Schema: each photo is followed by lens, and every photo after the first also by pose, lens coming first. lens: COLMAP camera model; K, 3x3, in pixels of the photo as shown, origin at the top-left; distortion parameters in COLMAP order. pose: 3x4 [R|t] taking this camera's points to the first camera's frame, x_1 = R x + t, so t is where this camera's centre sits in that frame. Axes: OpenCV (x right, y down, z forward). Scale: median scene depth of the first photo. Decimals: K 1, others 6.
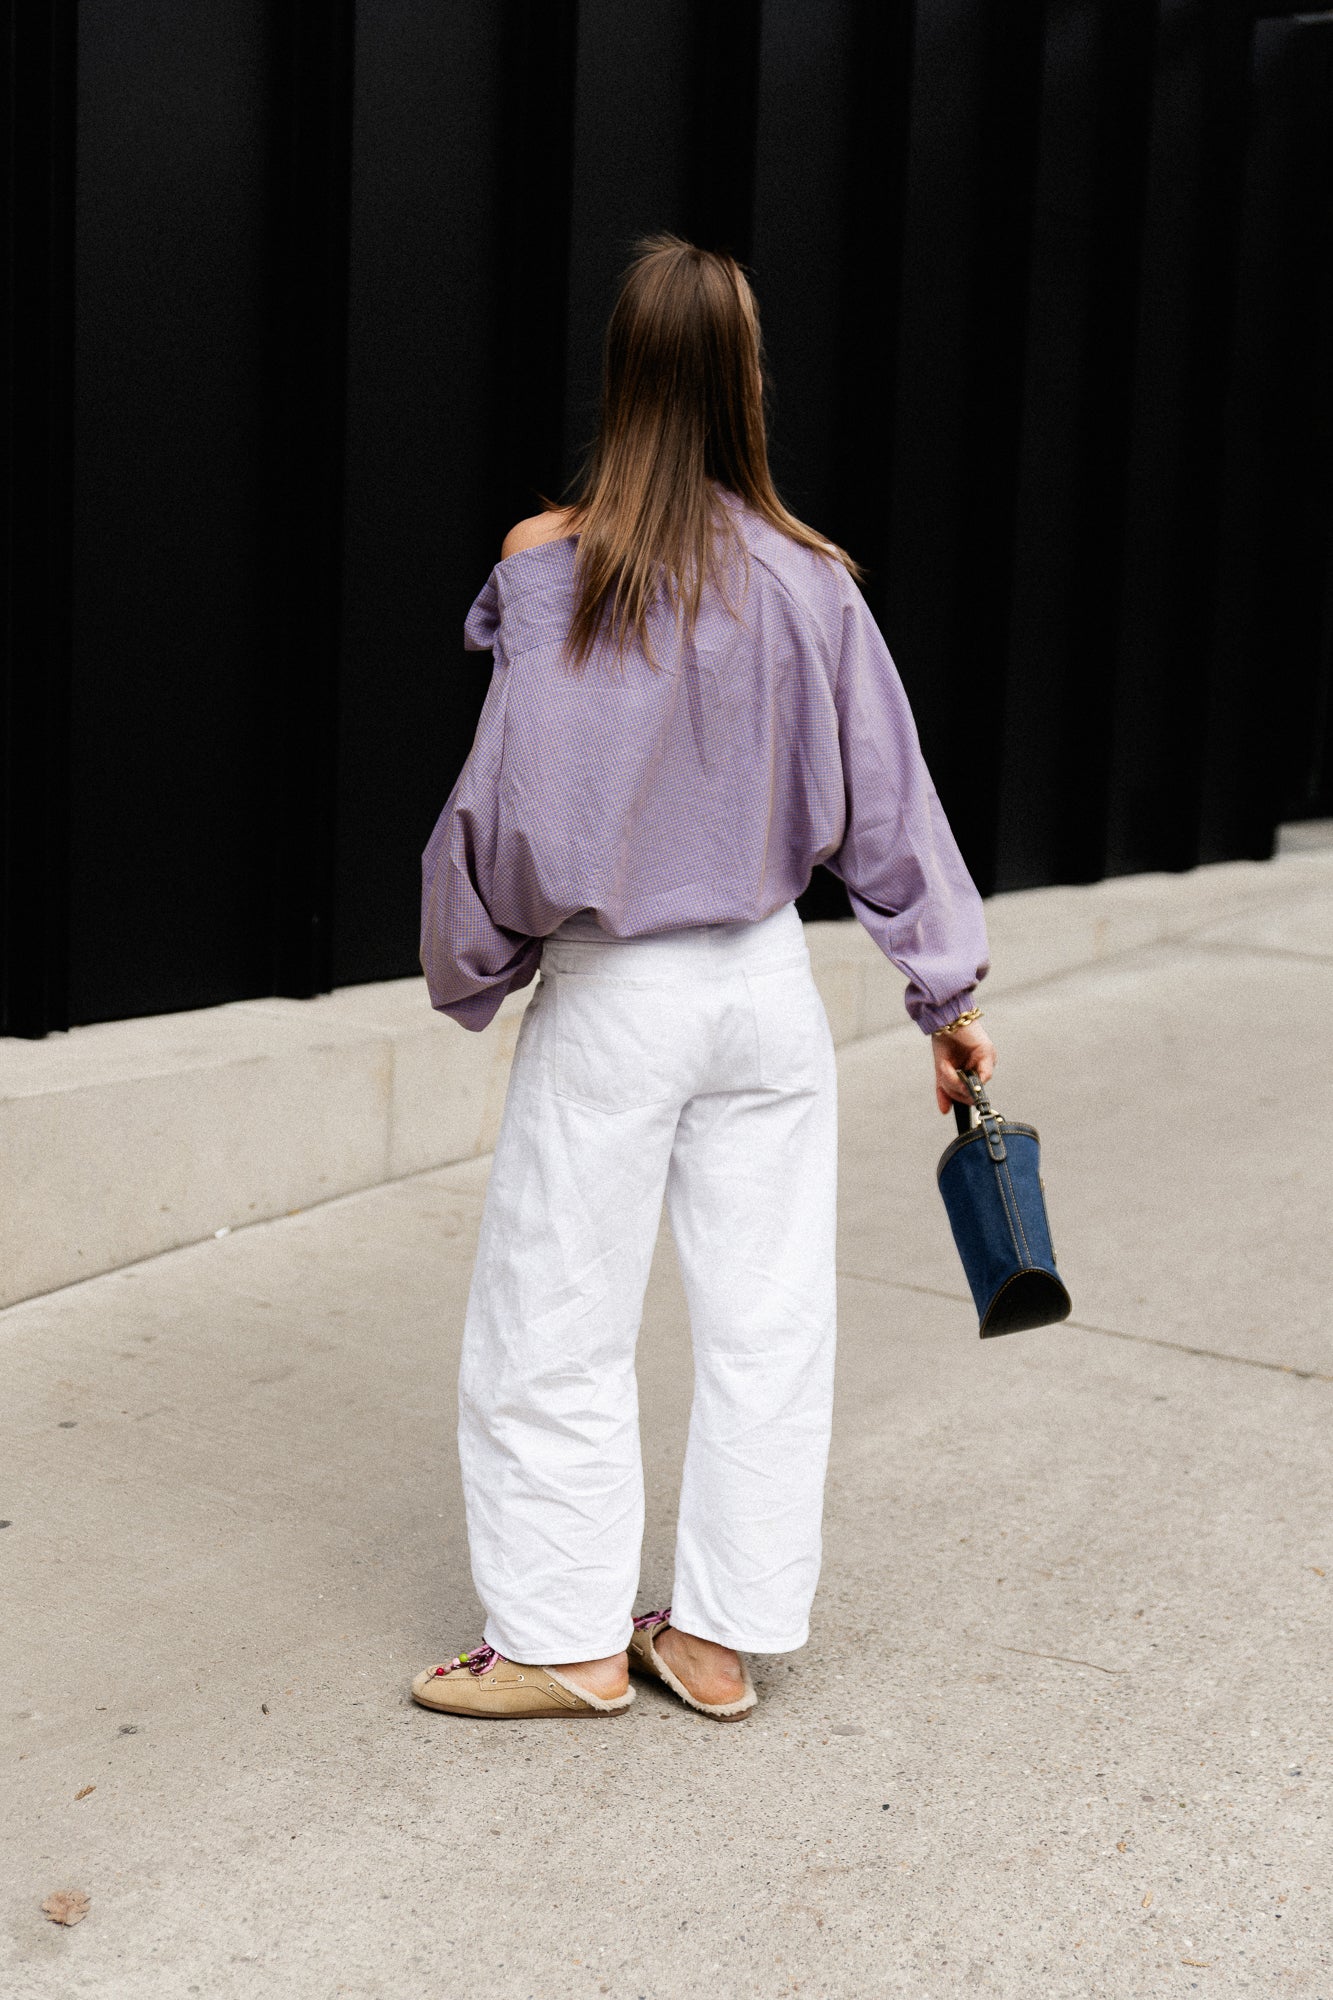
lens RADIAL K [[3274.5, 0, 706.9], [0, 3274.5, 999.5], [0, 0, 1]] dist [-0.015169, 0.146158]
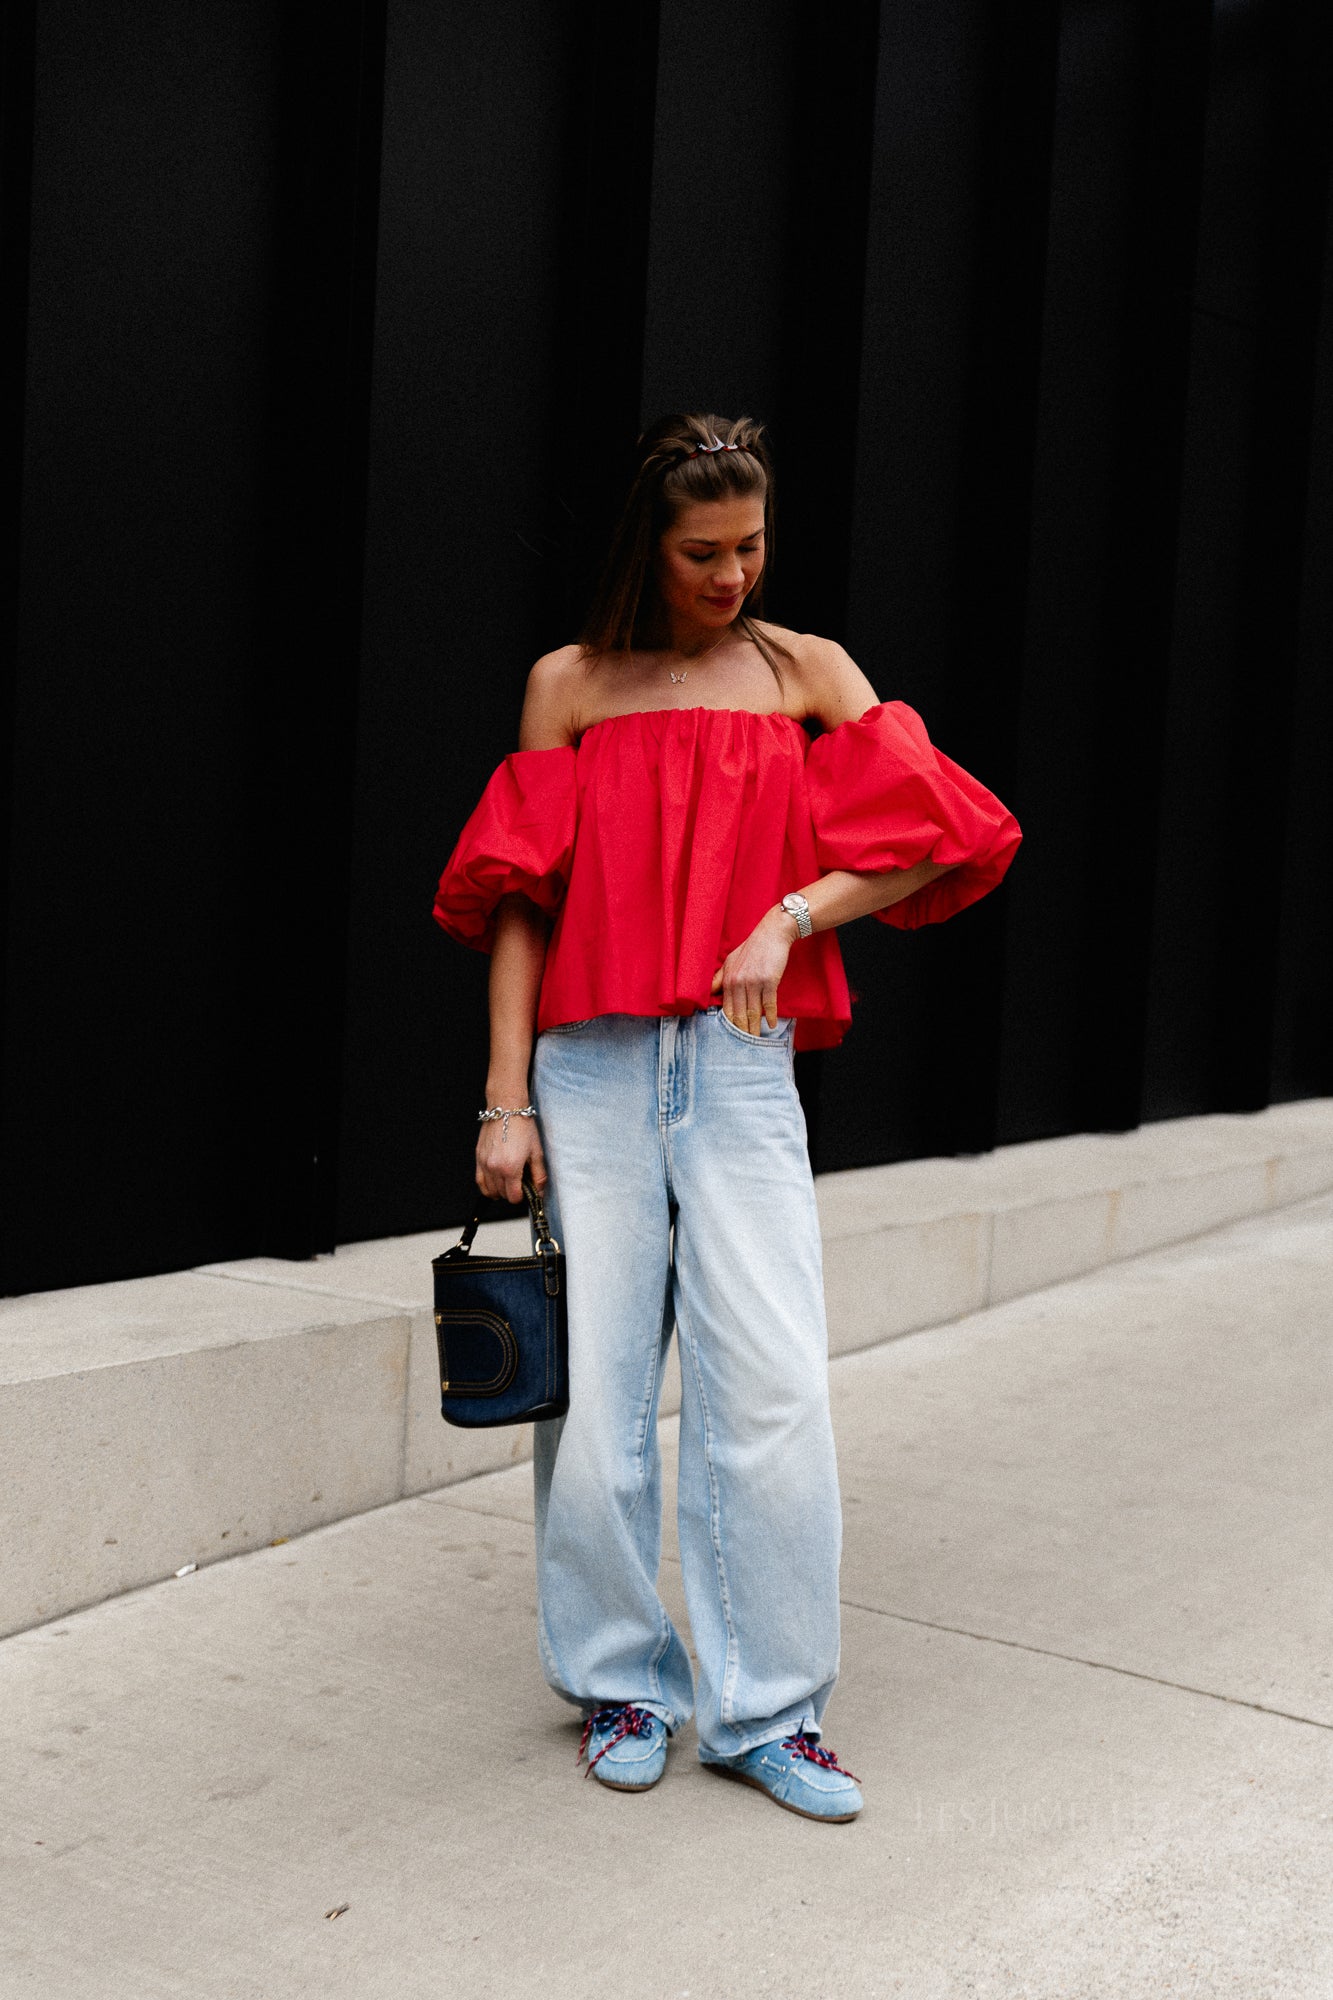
lens RADIAL K [[3239.9, 0, 672.2], [0, 3239.9, 933.7], [0, 0, 1]] dist [0.033602, -0.061731]
pose [[0.999821, 0.009692, -0.016253, -0.022145], [-0.010859, 0.997248, -0.073337, -0.024105], [0.015498, 0.073500, 0.997175, 0.227724]]
